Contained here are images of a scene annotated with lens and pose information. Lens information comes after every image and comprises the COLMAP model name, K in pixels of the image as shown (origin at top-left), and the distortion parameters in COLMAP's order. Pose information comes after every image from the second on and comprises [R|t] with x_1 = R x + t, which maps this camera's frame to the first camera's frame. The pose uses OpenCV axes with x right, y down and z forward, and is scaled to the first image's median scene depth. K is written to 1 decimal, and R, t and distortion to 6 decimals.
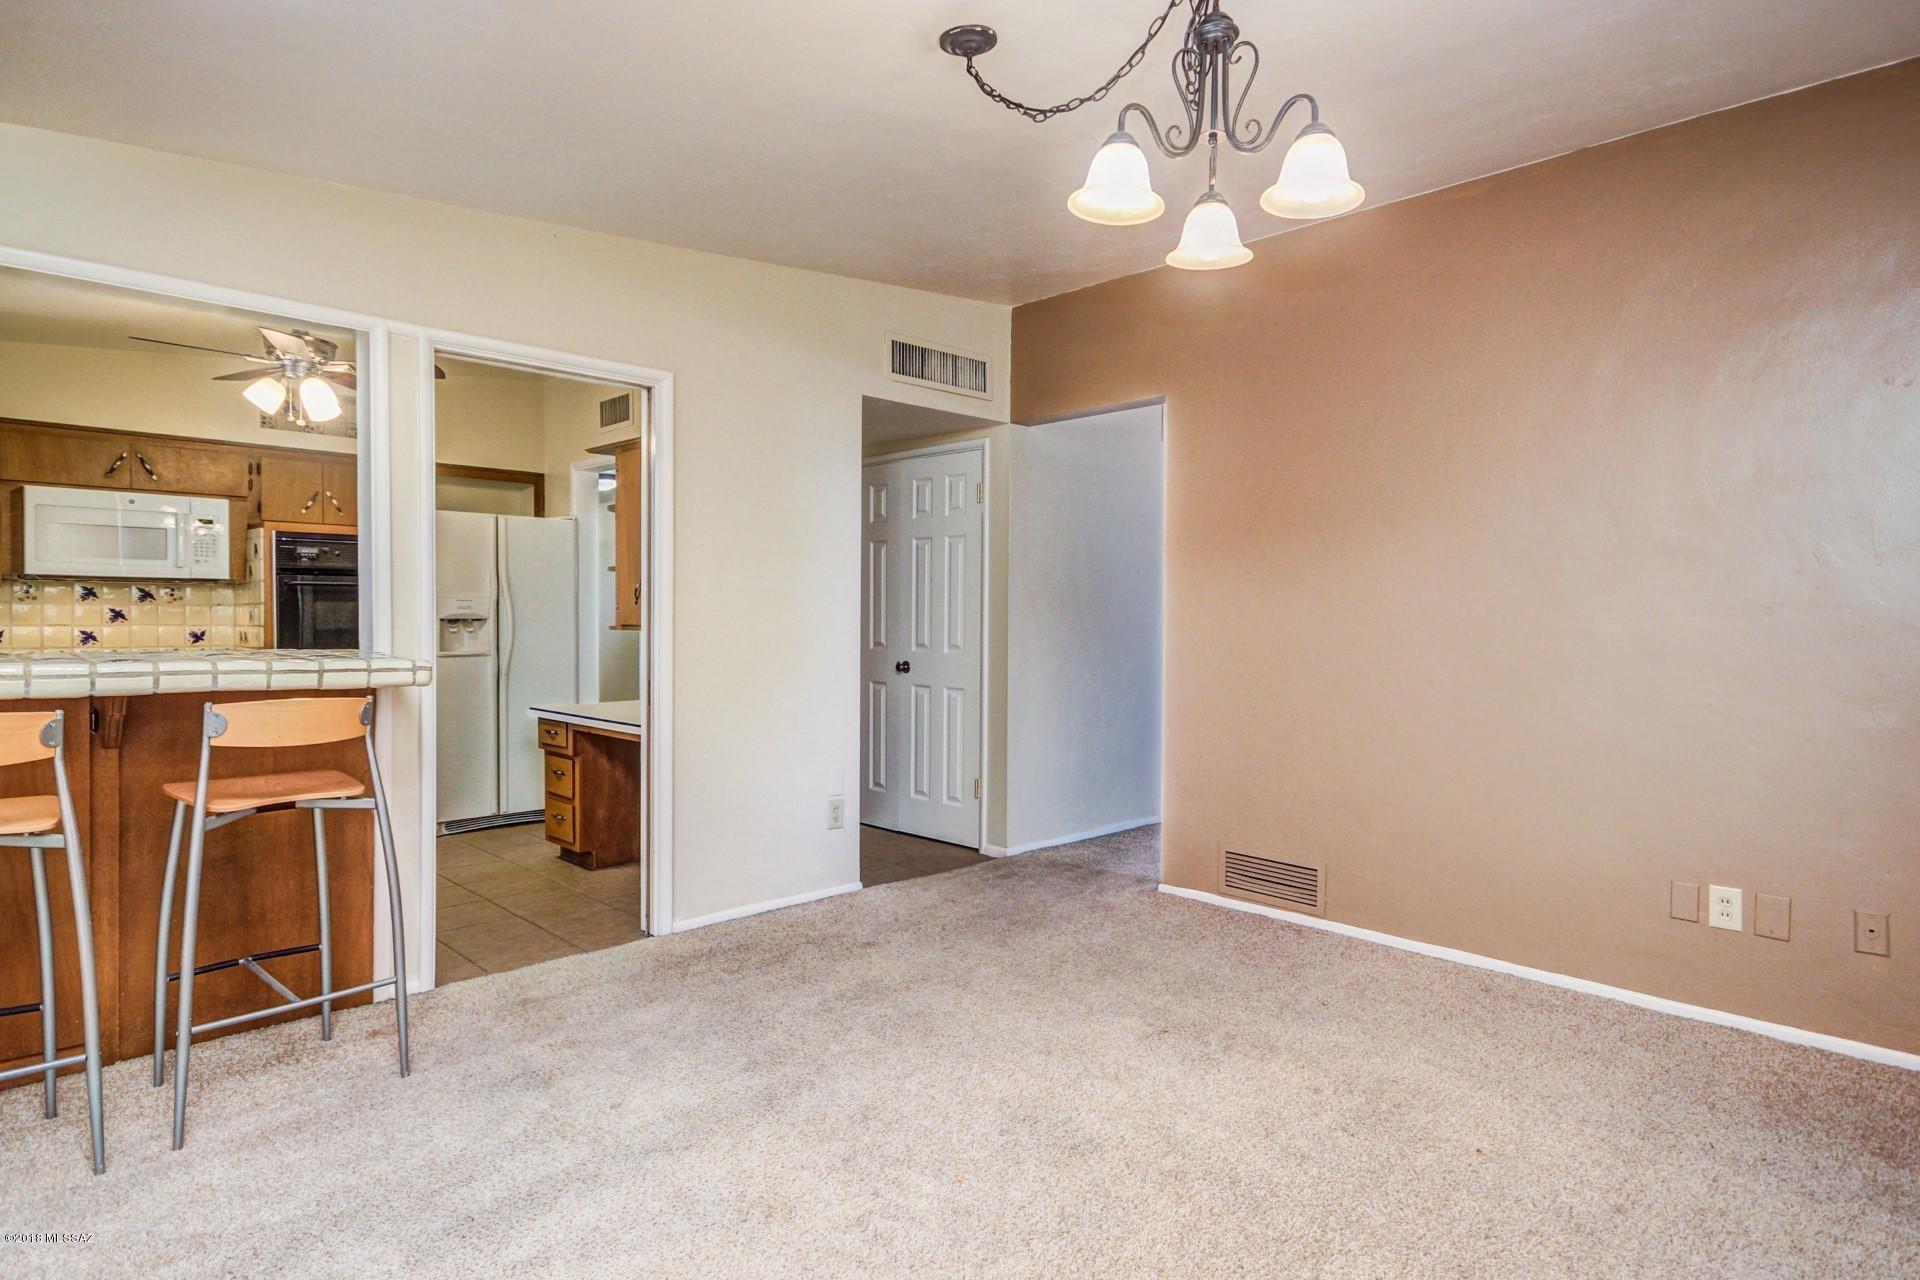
lens RADIAL K [[1037.5, 0, 963.7], [0, 1037.5, 625.1], [0, 0, 1]] dist [0.003622, 0.001153]
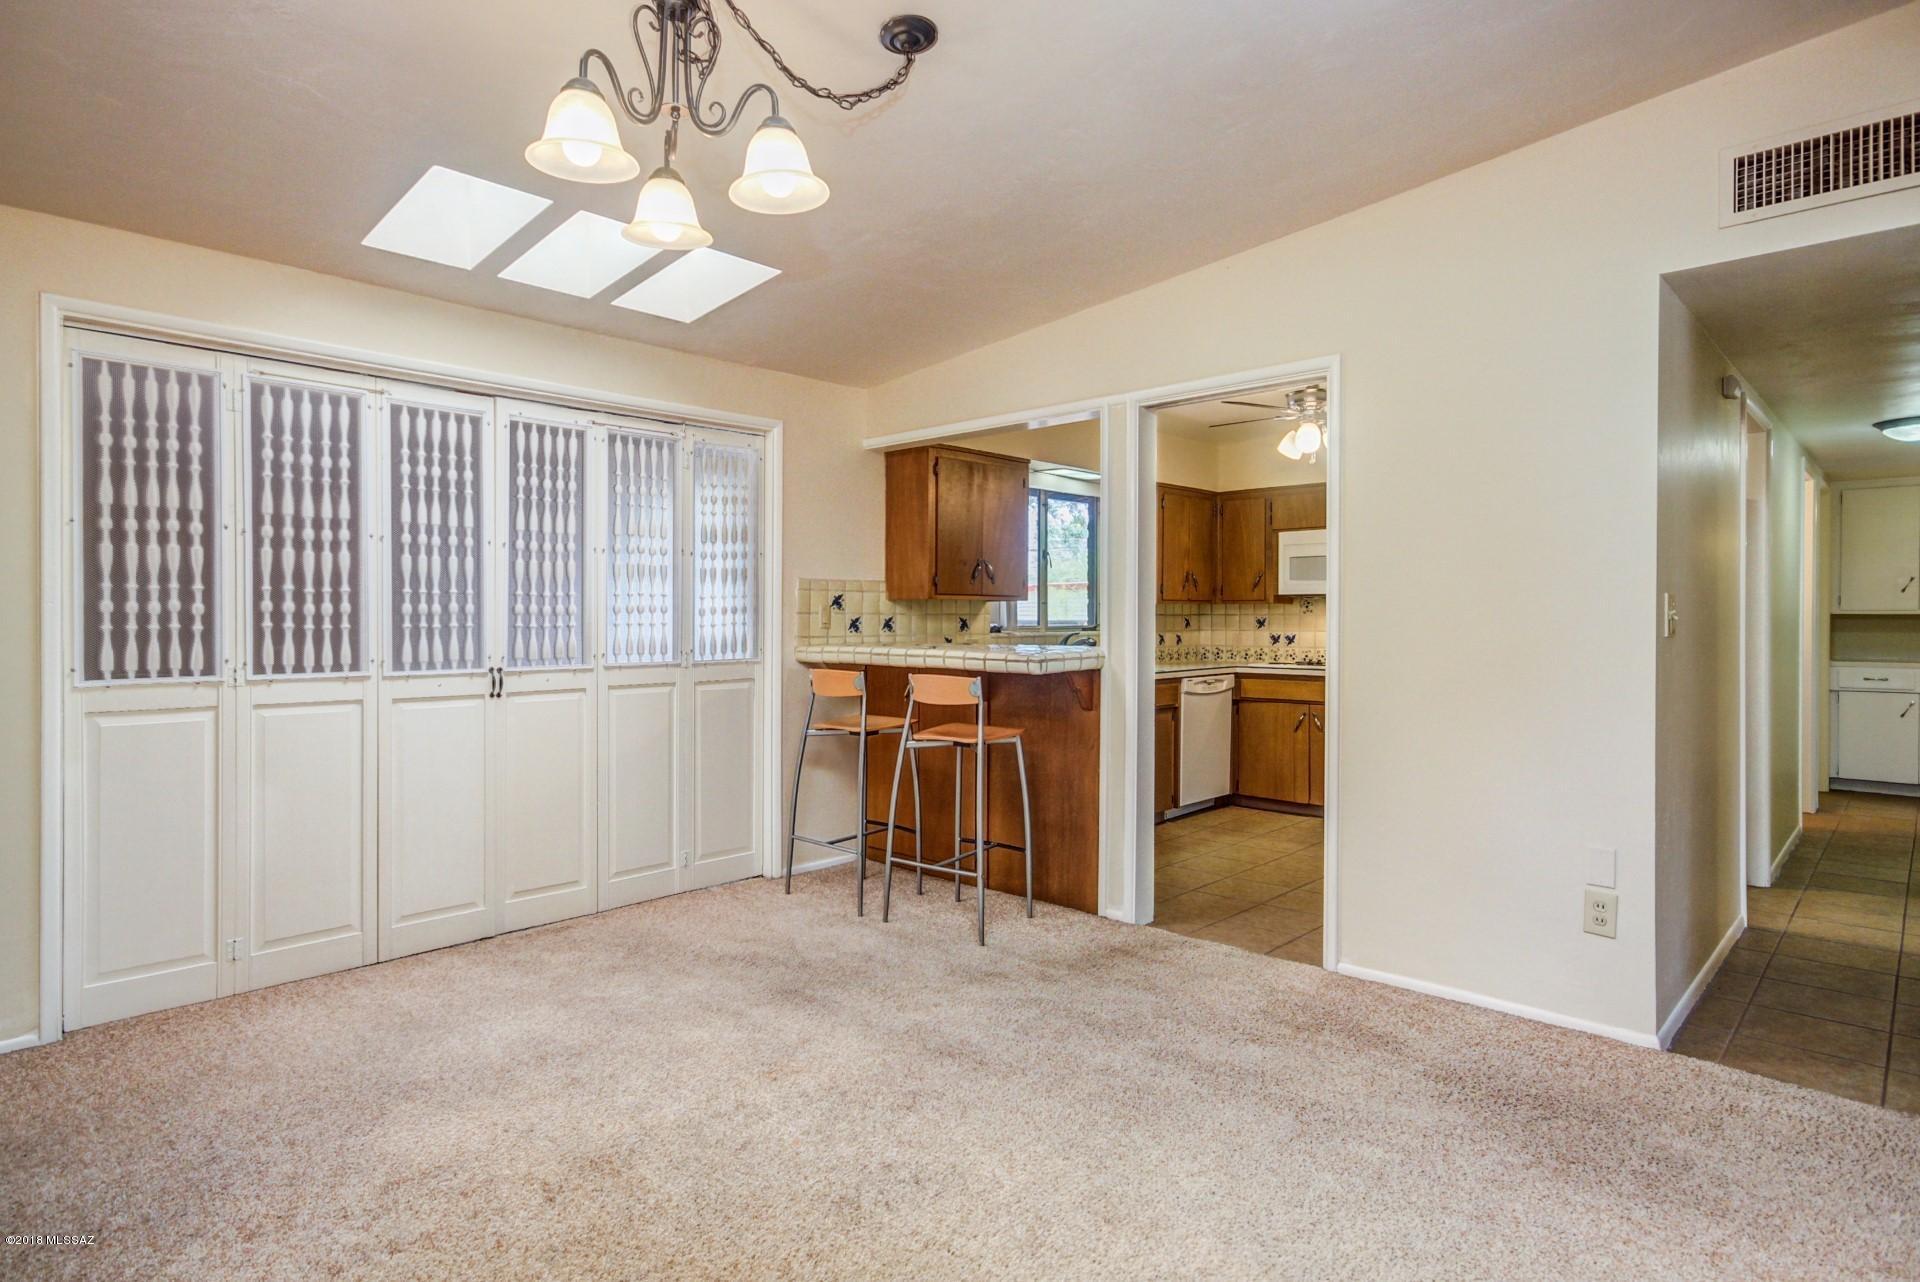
lens RADIAL K [[1037.5, 0, 963.7], [0, 1037.5, 626.1], [0, 0, 1]] dist [0.003622, 0.001153]
pose [[0.037358, -0.001084, -0.999301, 0.888638], [-0.009363, 0.999955, -0.001435, -0.001541], [0.999258, 0.009410, 0.037346, 0.924862]]
